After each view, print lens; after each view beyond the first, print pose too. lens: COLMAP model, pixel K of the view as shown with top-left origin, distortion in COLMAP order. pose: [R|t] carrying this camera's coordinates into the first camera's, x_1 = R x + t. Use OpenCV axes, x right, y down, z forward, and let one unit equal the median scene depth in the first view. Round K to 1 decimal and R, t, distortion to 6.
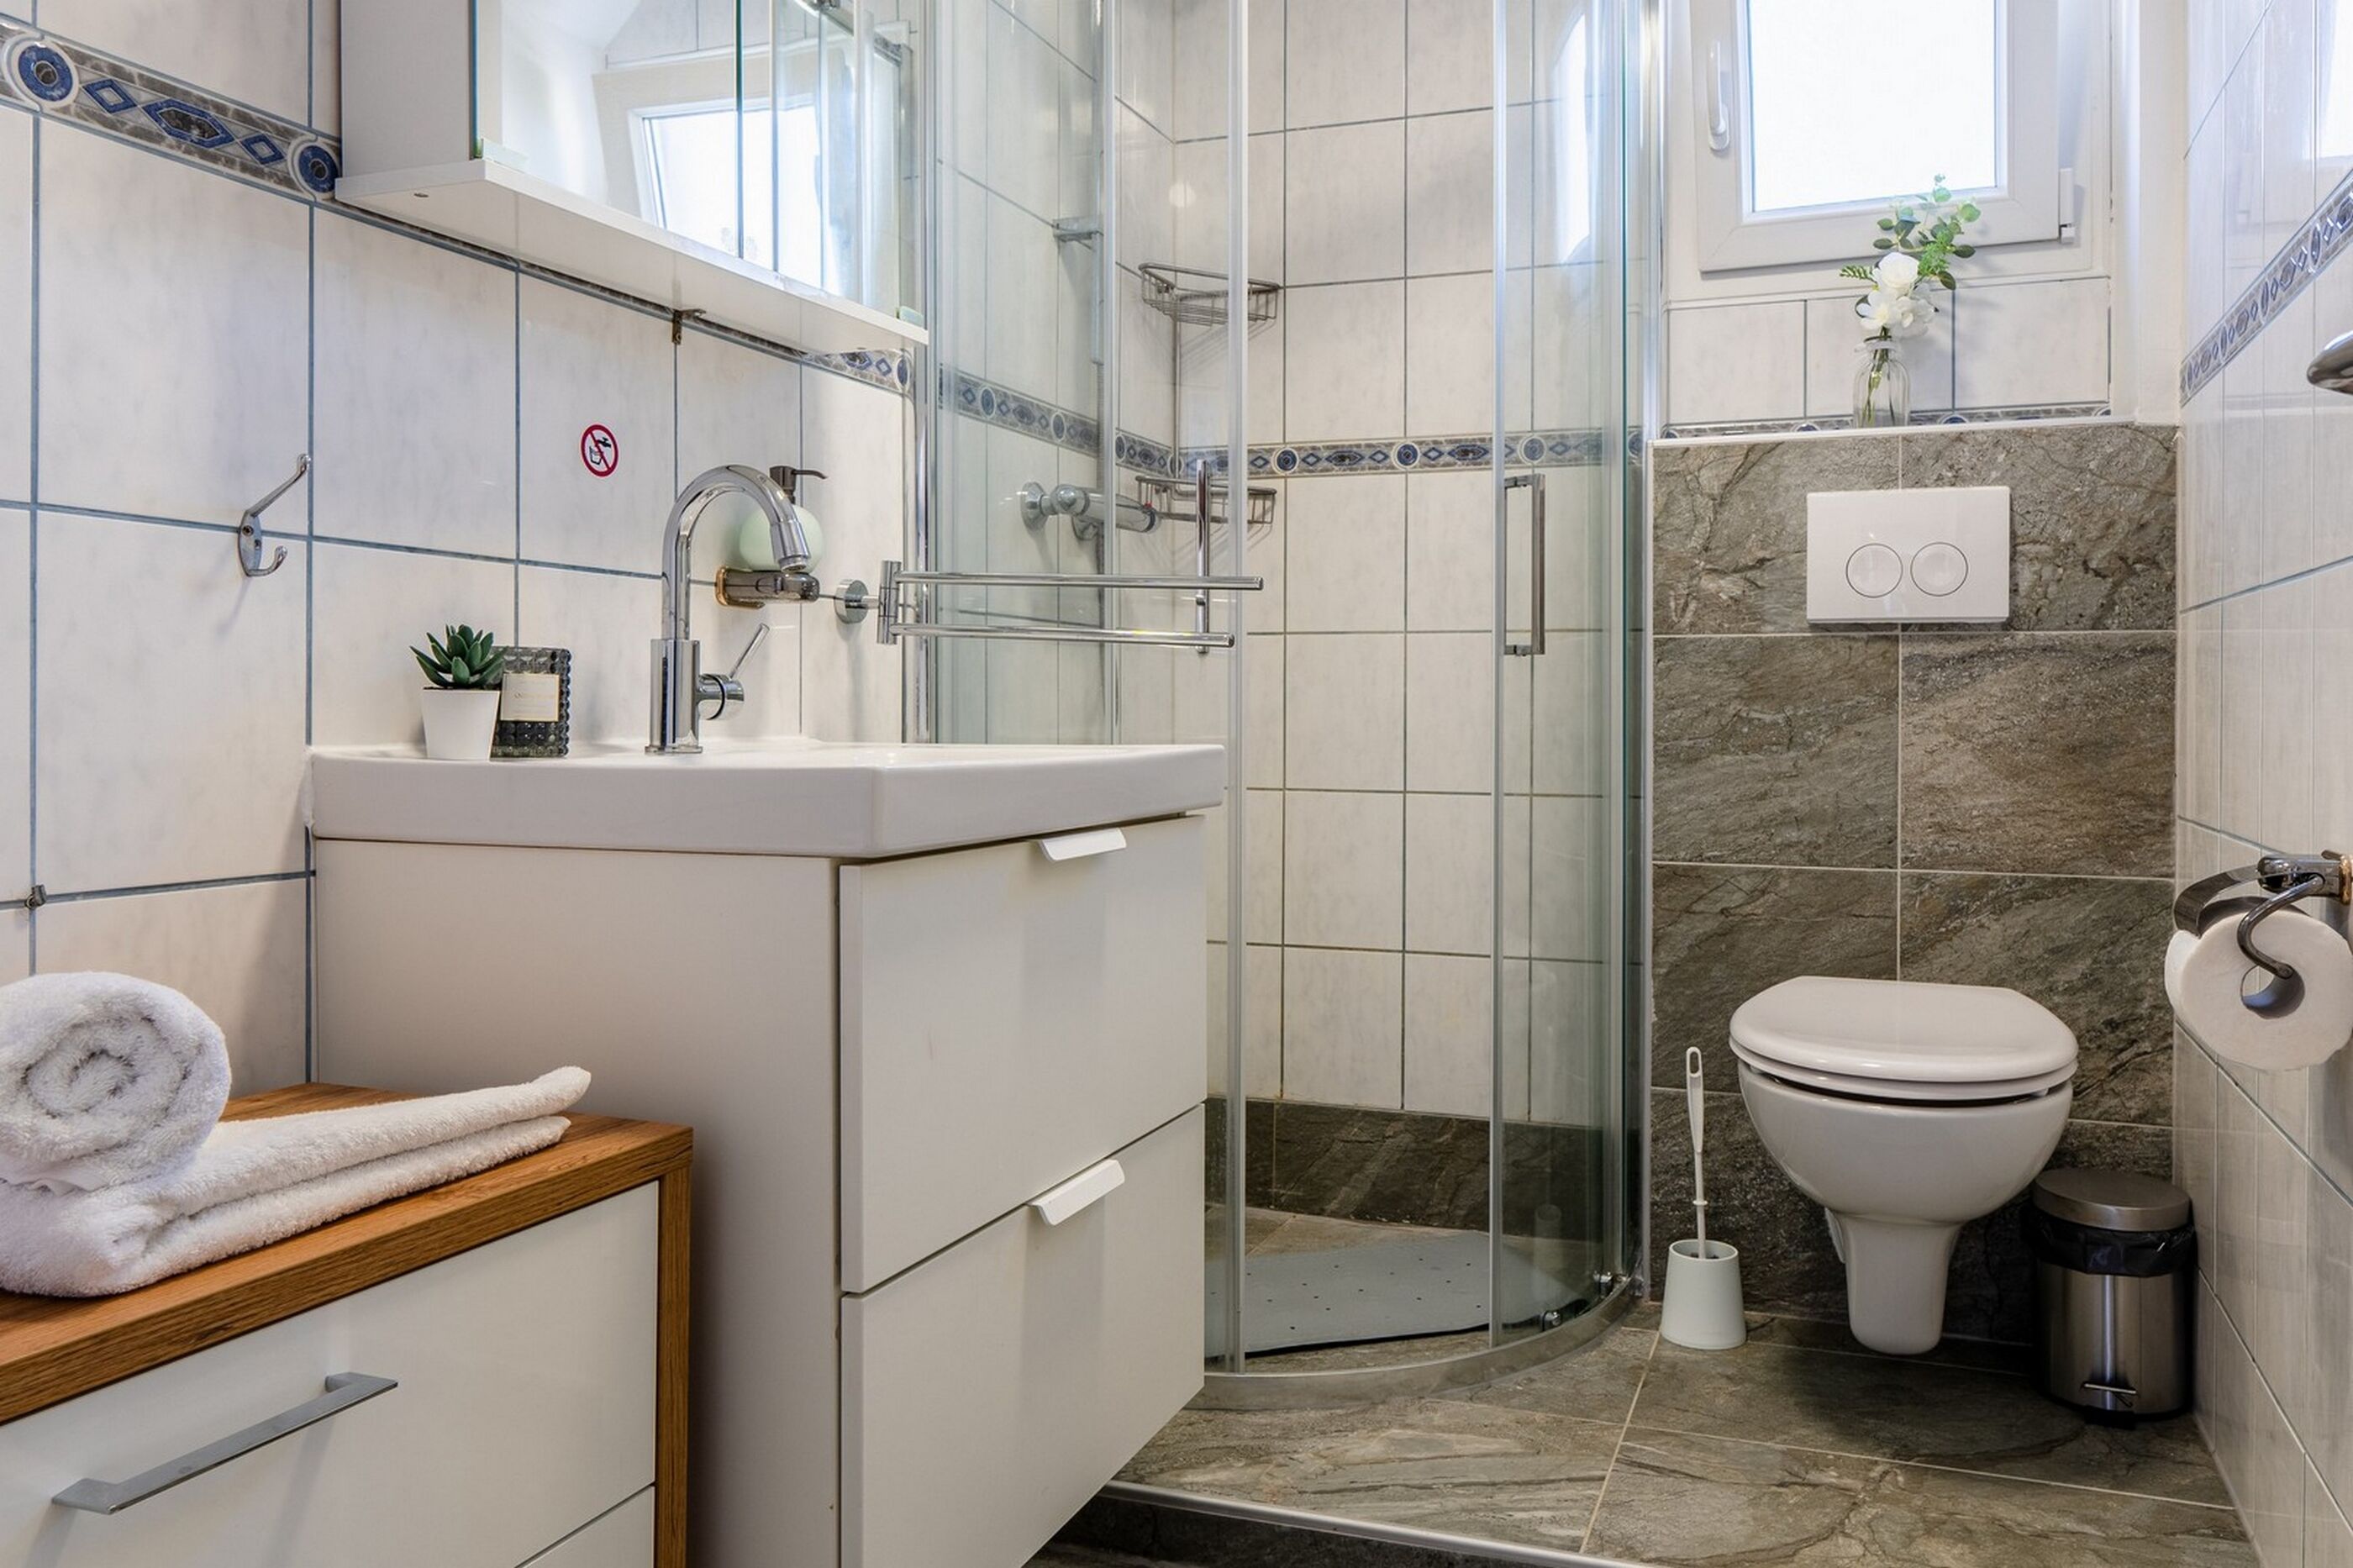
lens RADIAL K [[1860.9, 0, 1154.0], [0, 1860.9, 705.5], [0, 0, 1]] dist [0.004025, 0.002895]
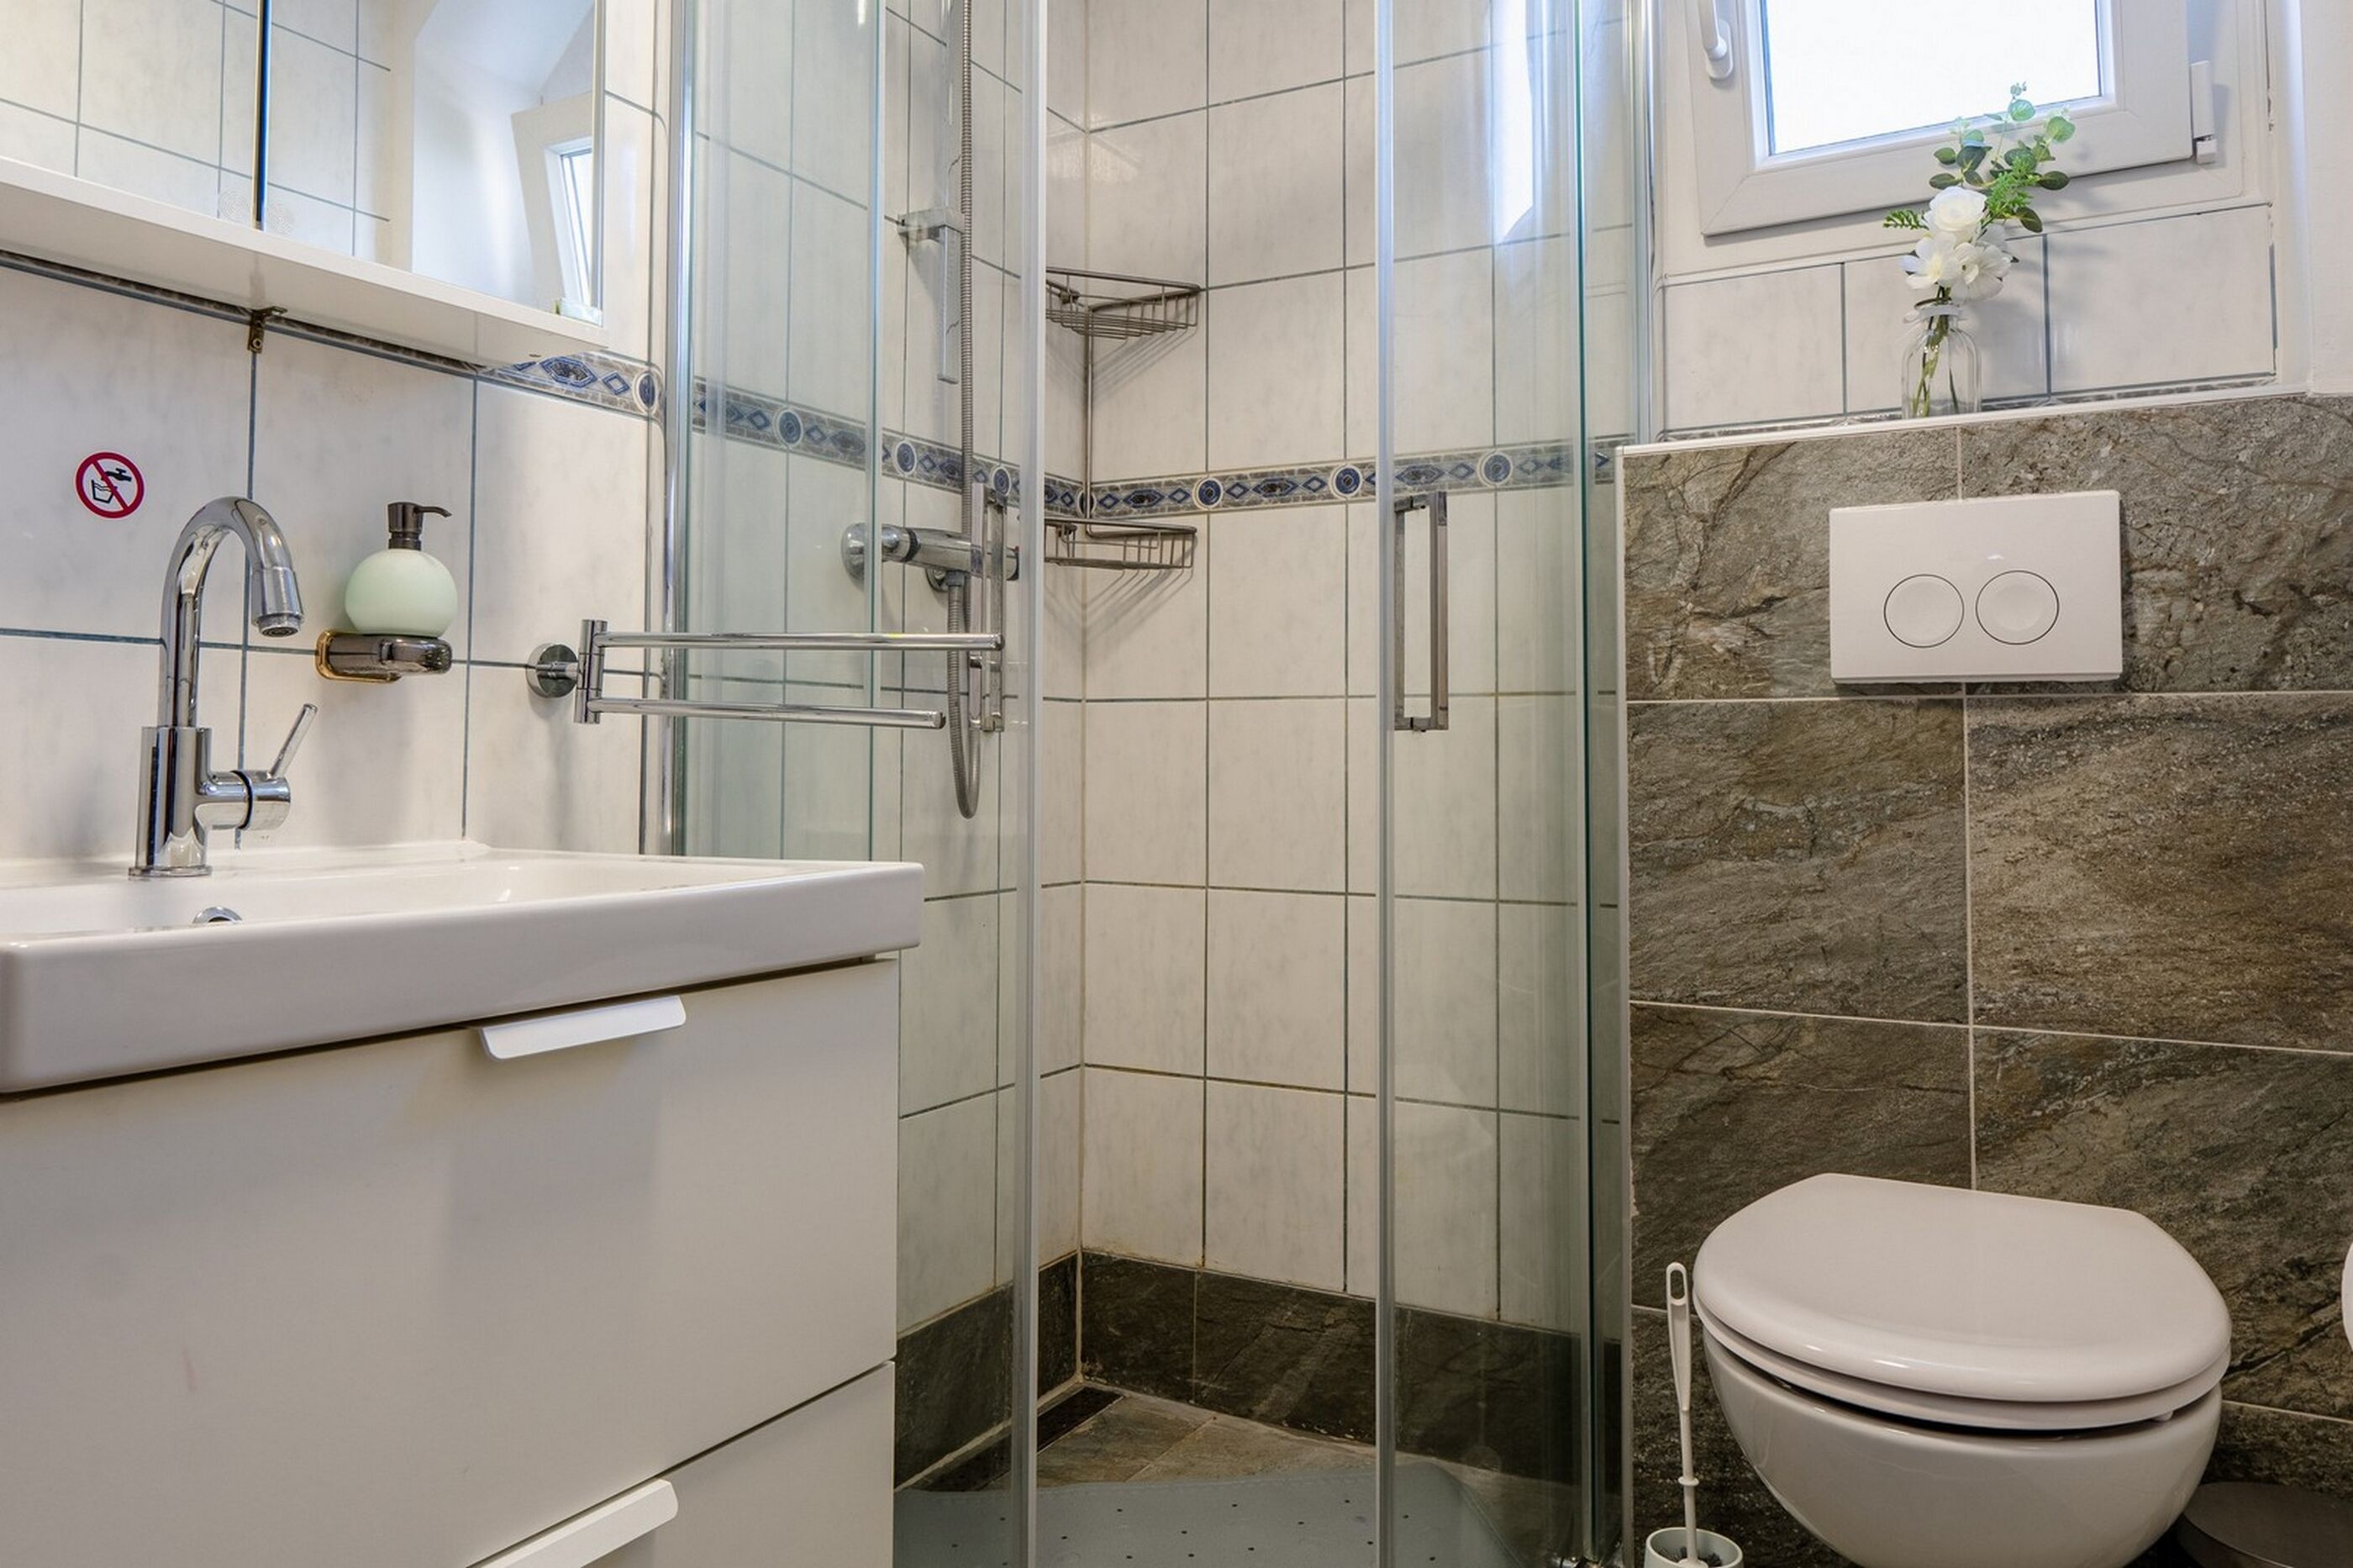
lens RADIAL K [[1608.8, 0, 1171.8], [0, 1608.8, 669.8], [0, 0, 1]] dist [0.000026, -0.001955]
pose [[0.984913, -0.011065, -0.172698, 0.200768], [0.003076, 0.998915, -0.046459, -0.020639], [0.173024, 0.045227, 0.983879, 0.322912]]
